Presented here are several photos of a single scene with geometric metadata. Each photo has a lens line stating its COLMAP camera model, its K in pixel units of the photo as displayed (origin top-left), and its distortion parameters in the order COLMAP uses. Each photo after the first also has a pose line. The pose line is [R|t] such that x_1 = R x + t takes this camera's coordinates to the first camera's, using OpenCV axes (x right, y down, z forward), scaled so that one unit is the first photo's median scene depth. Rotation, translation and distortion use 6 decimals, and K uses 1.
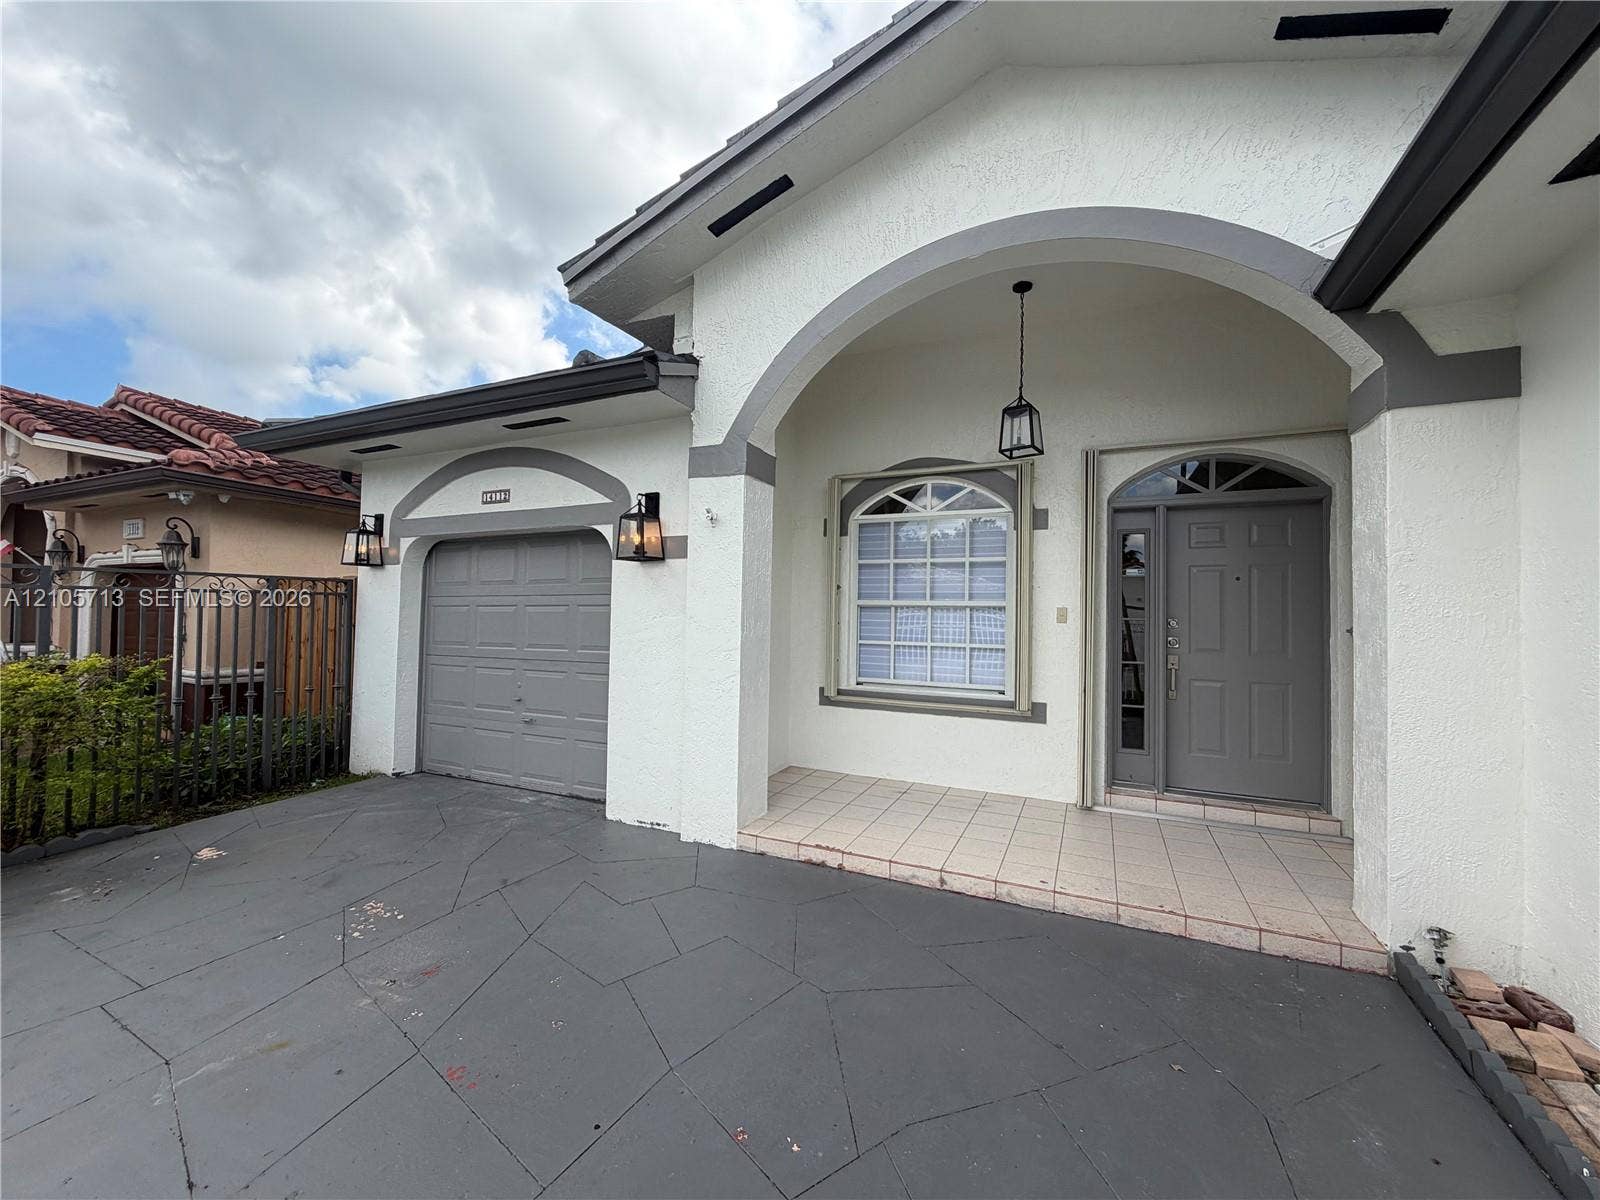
lens RADIAL K [[639.5, 0, 798.2], [0, 639.5, 604.4], [0, 0, 1]] dist [0.002832, -0.000944]
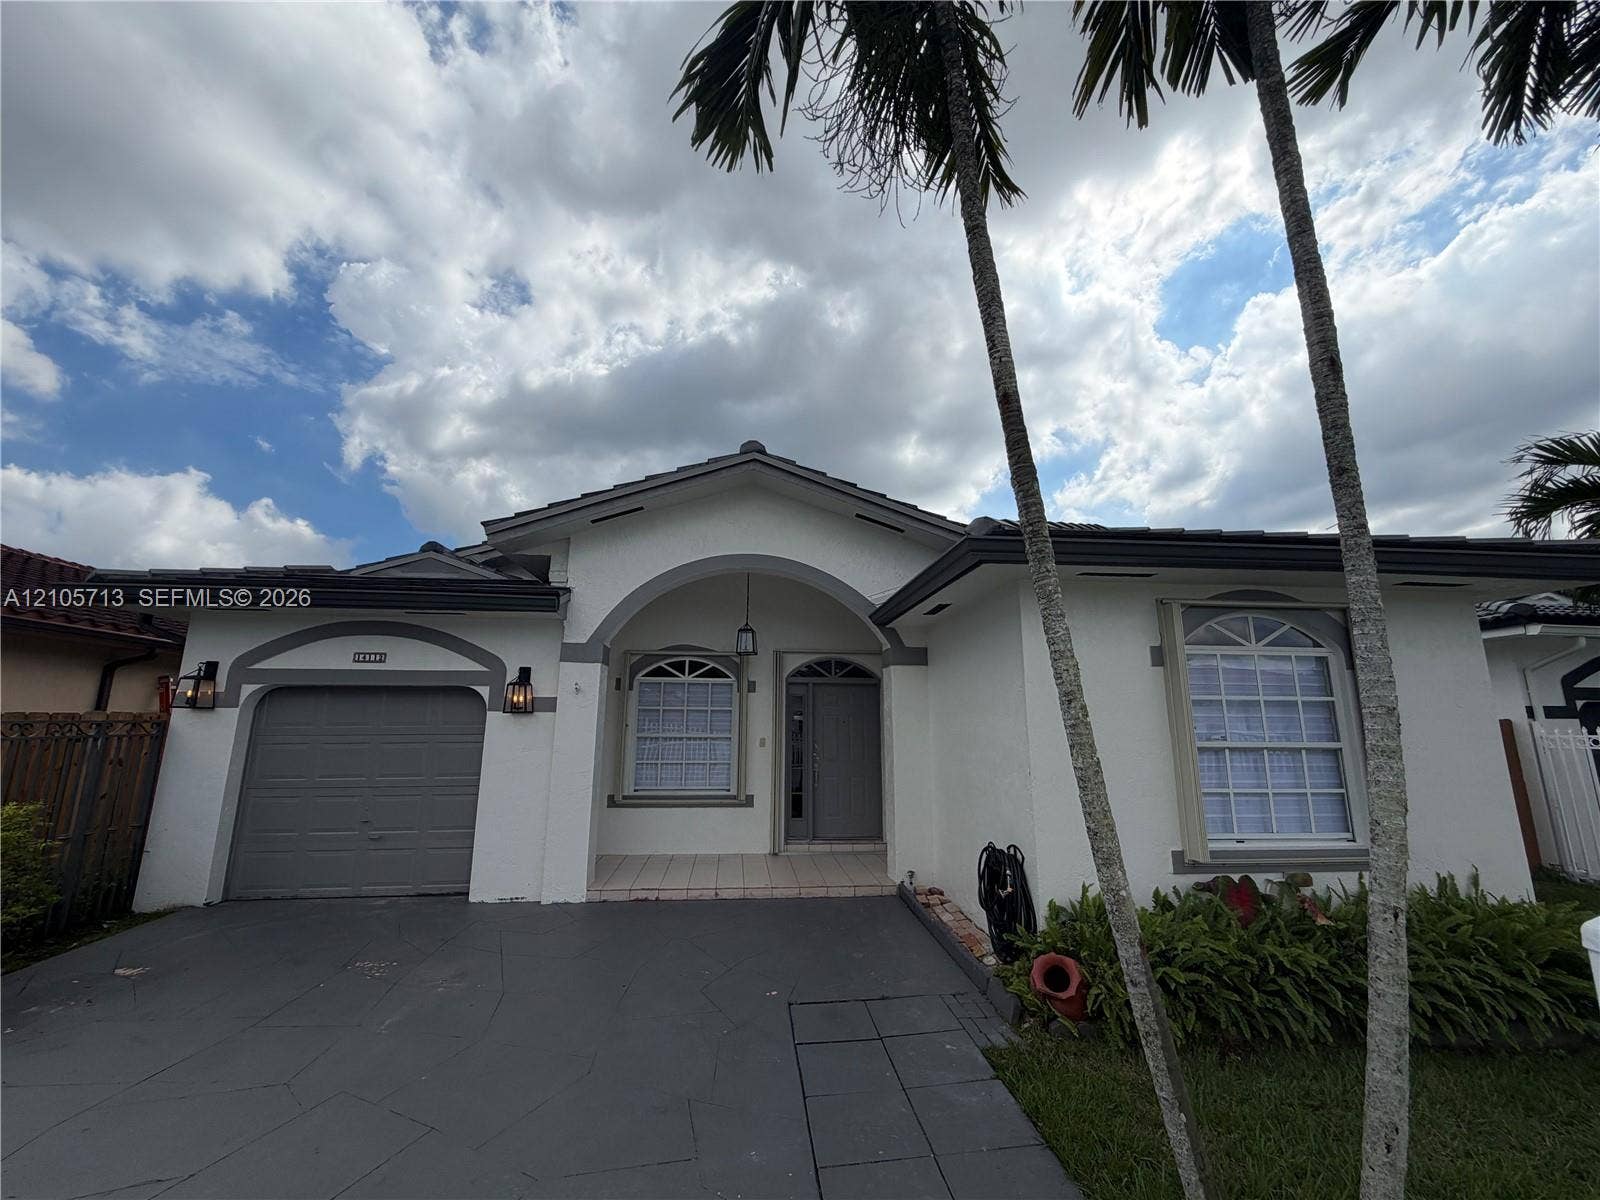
lens RADIAL K [[639.5, 0, 801.2], [0, 639.5, 601.2], [0, 0, 1]] dist [0.002832, -0.000944]
pose [[0.857165, 0.088172, 0.507439, -0.435164], [-0.001862, 0.985761, -0.168141, -0.072487], [-0.515039, 0.143180, 0.845124, -0.614129]]
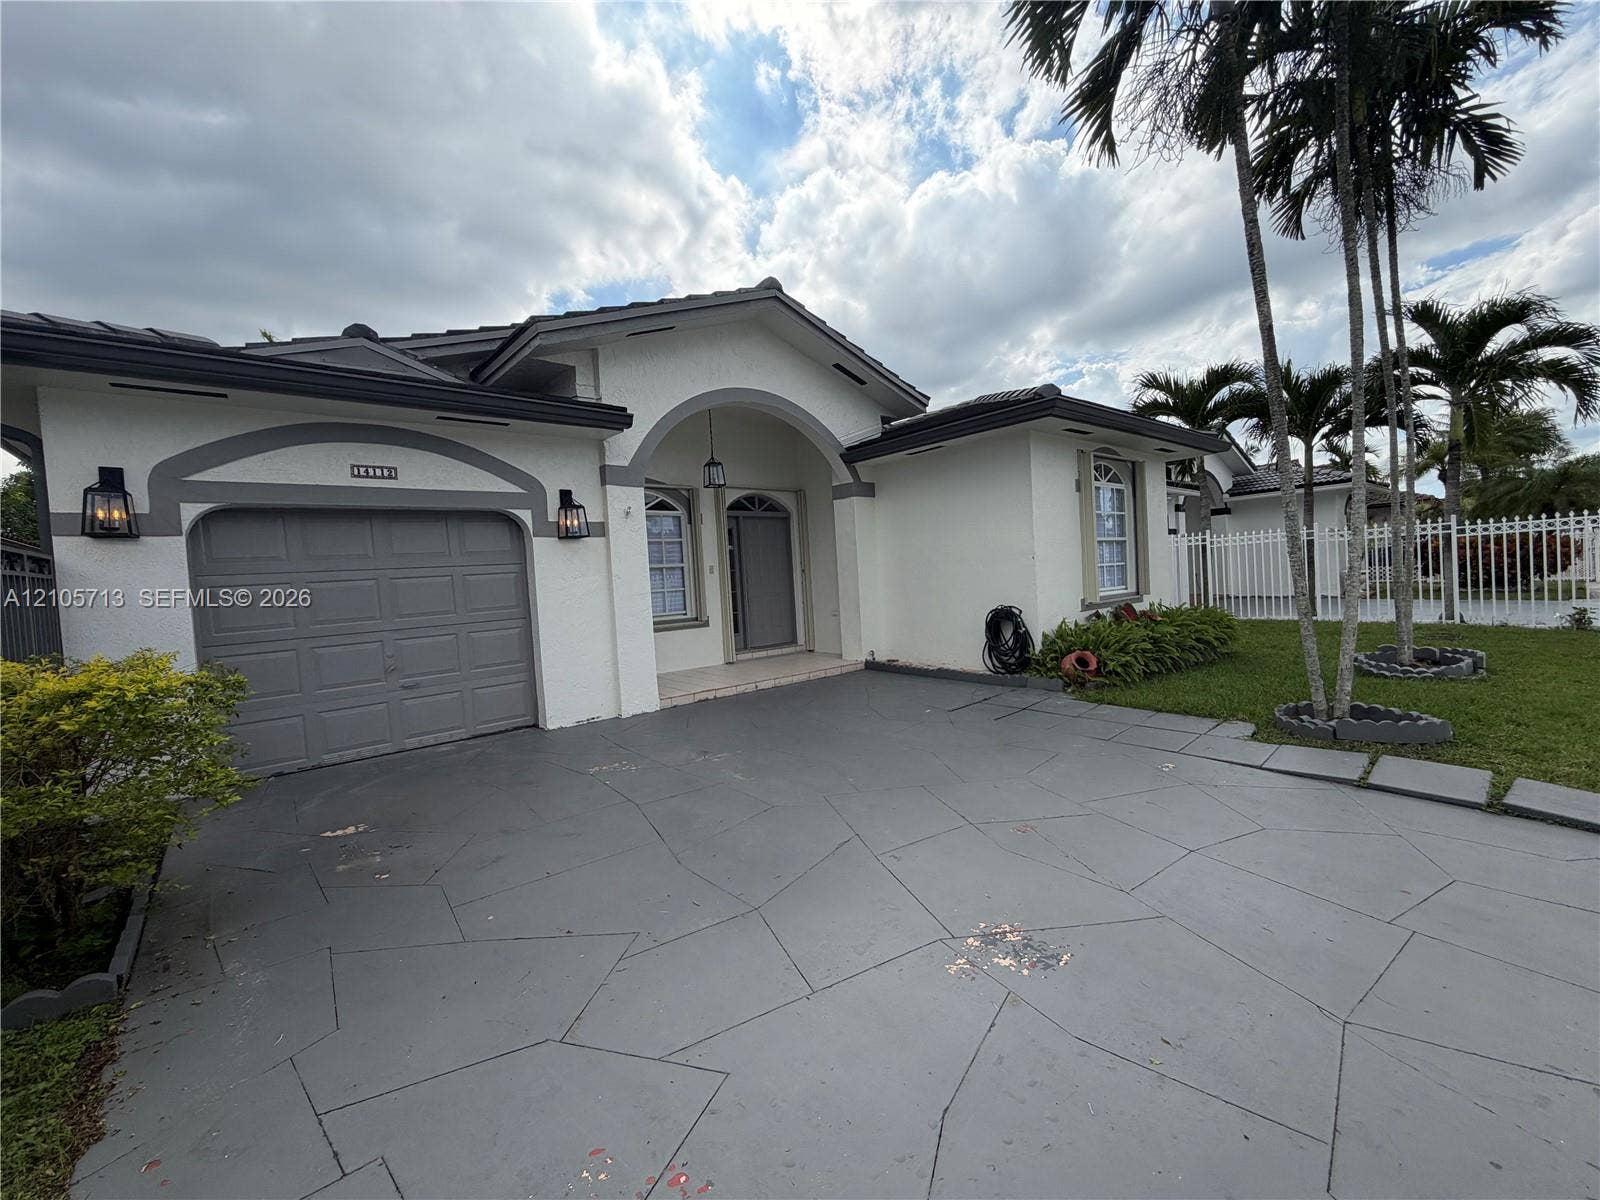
lens RADIAL K [[639.5, 0, 802.9], [0, 639.5, 598.8], [0, 0, 1]] dist [0.002832, -0.000944]
pose [[0.408280, -0.071250, 0.910072, -1.262526], [0.046102, 0.997286, 0.057396, 0.007073], [-0.911692, 0.018523, 0.410457, -0.044269]]
